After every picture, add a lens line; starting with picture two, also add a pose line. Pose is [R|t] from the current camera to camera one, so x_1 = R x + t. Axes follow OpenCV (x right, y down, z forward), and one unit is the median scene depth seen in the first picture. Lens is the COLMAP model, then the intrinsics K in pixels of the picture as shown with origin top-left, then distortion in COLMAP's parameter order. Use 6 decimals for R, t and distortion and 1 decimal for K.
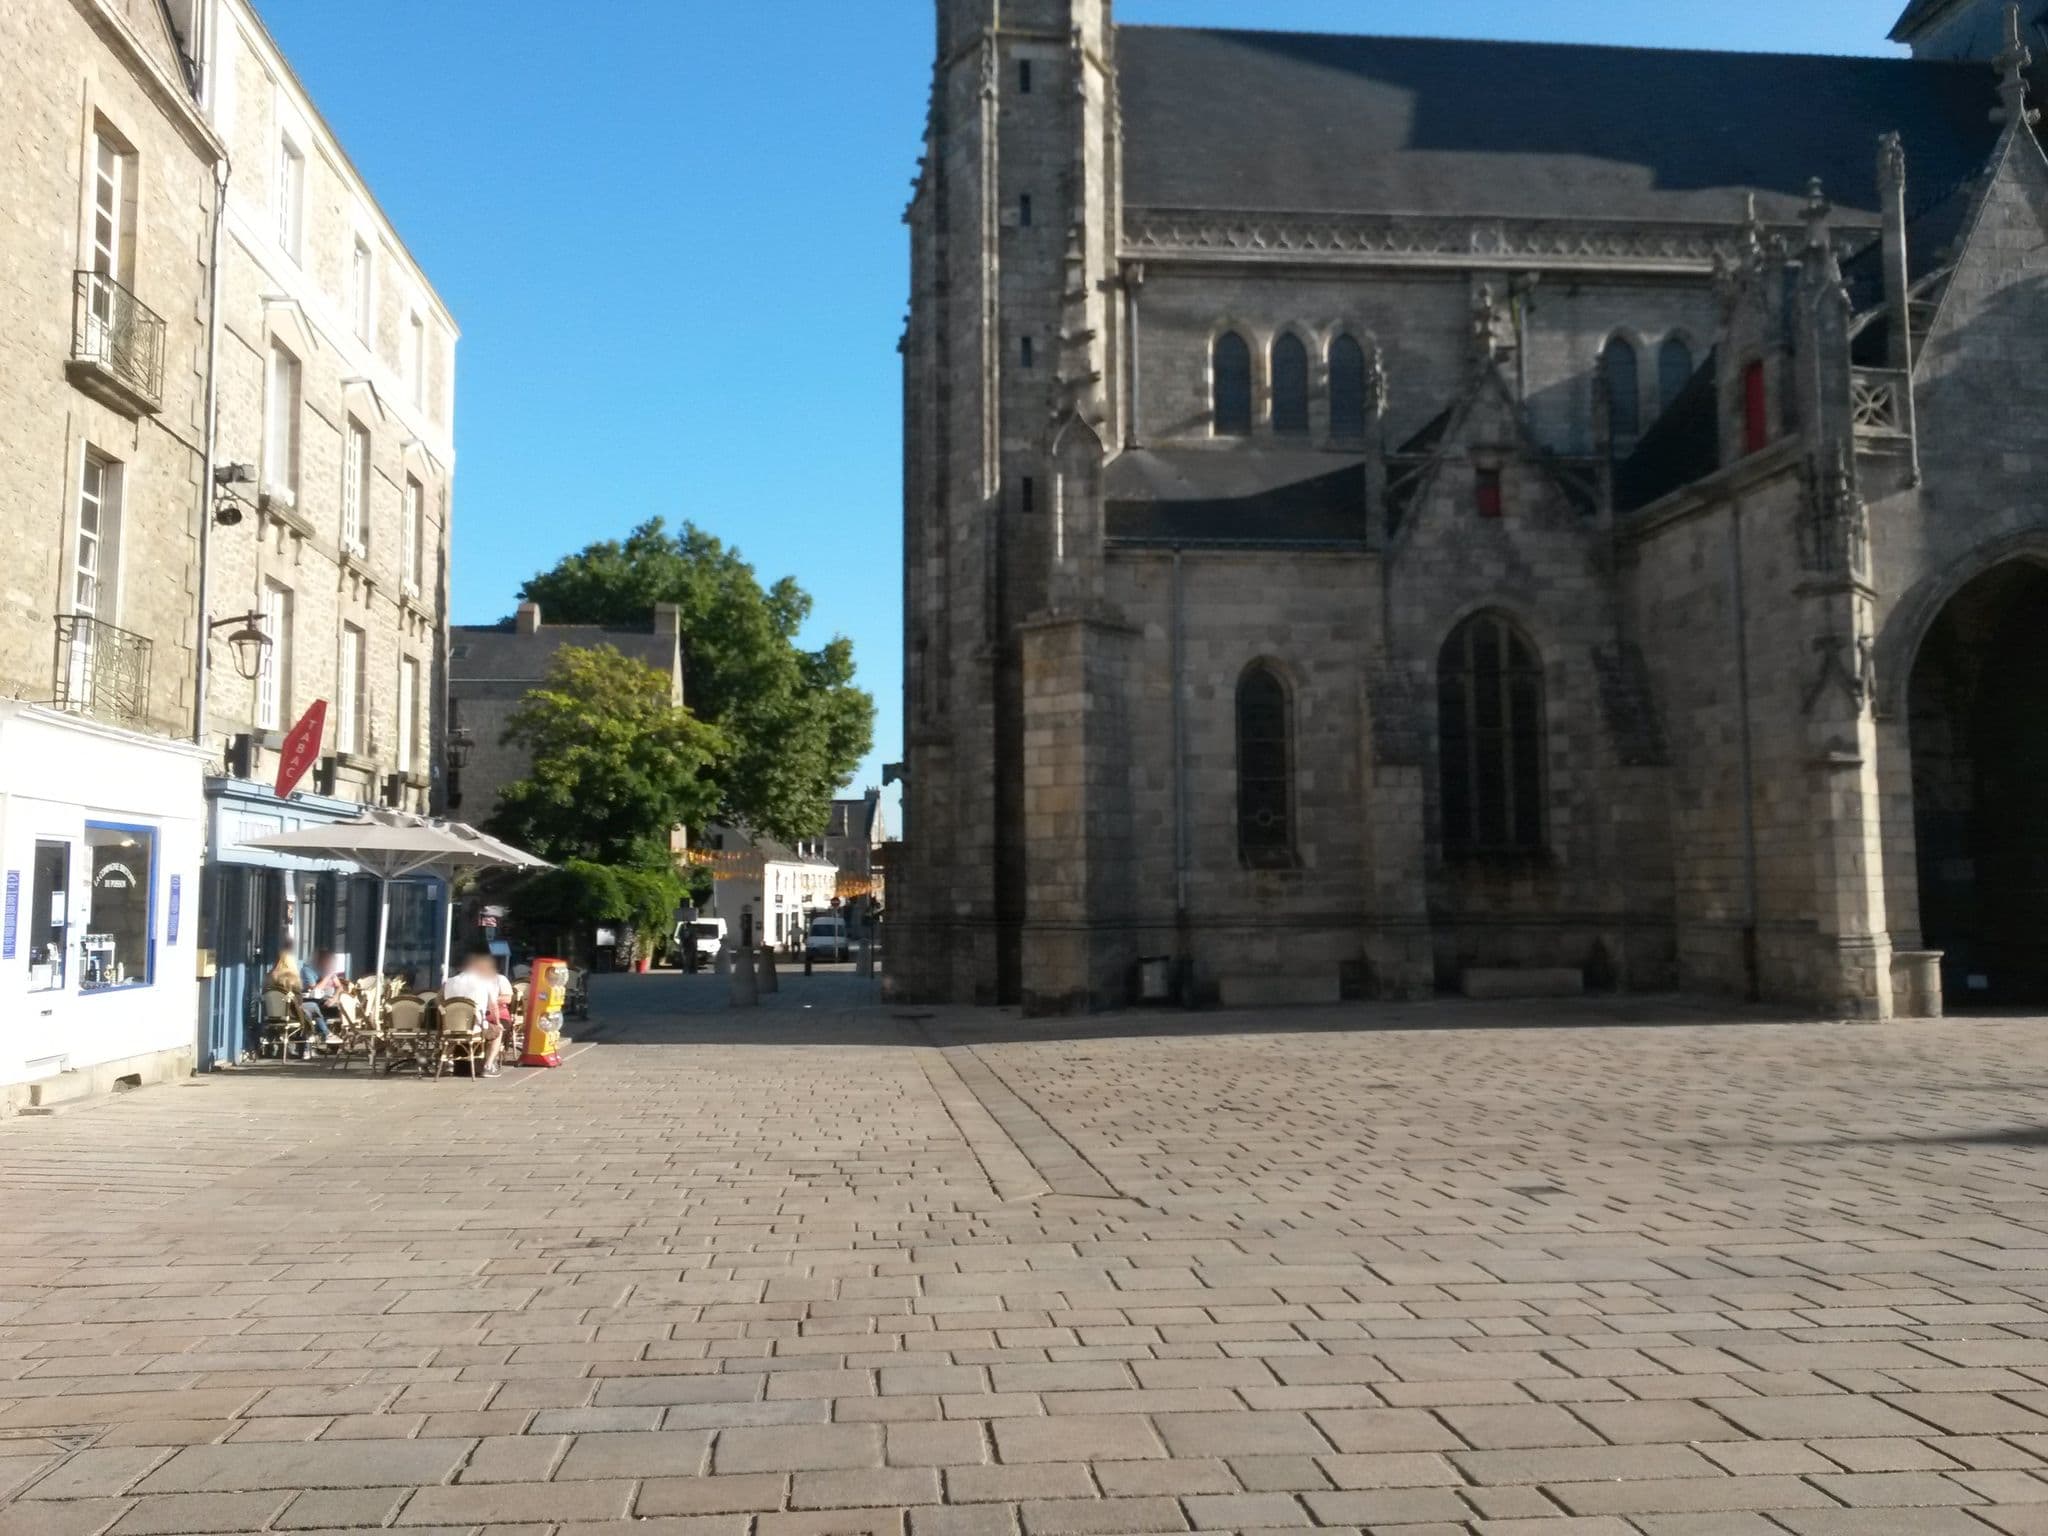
lens RADIAL K [[1633.0, 0, 1024.0], [0, 1633.0, 768.0], [0, 0, 1]] dist [0.090784, -0.129865]
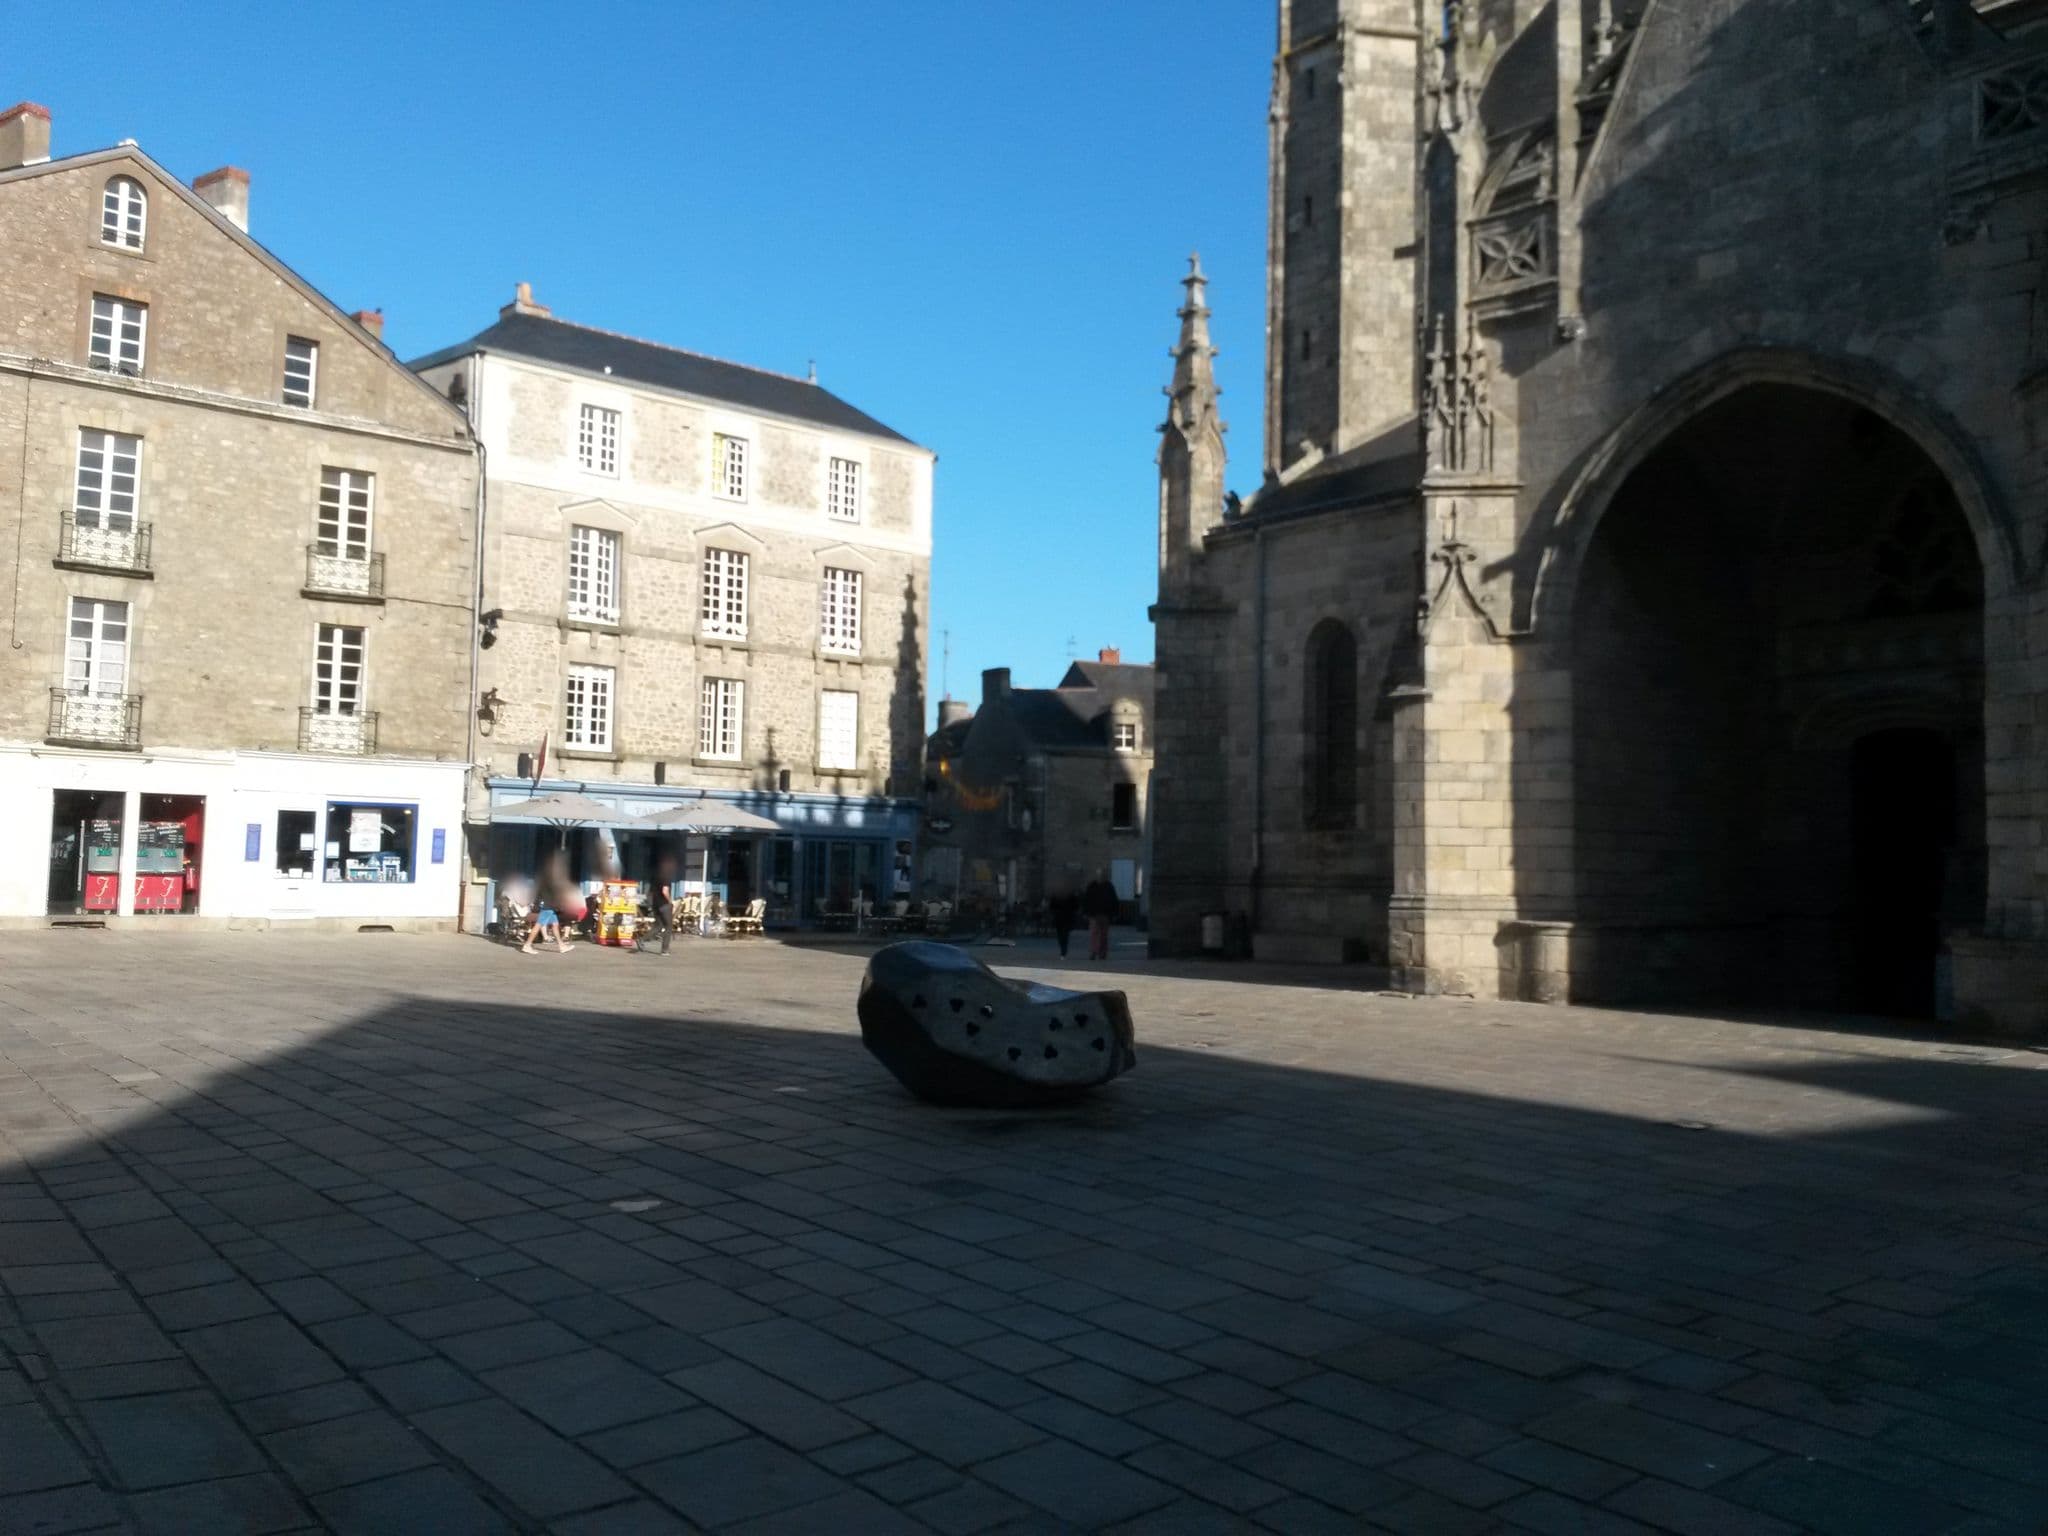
lens RADIAL K [[1633.0, 0, 1024.0], [0, 1633.0, 768.0], [0, 0, 1]] dist [0.090784, -0.129865]
pose [[0.558054, -0.036339, -0.829008, 1.024652], [0.042029, 0.998996, -0.015498, 0.036477], [0.828739, -0.026194, 0.559021, 0.330500]]
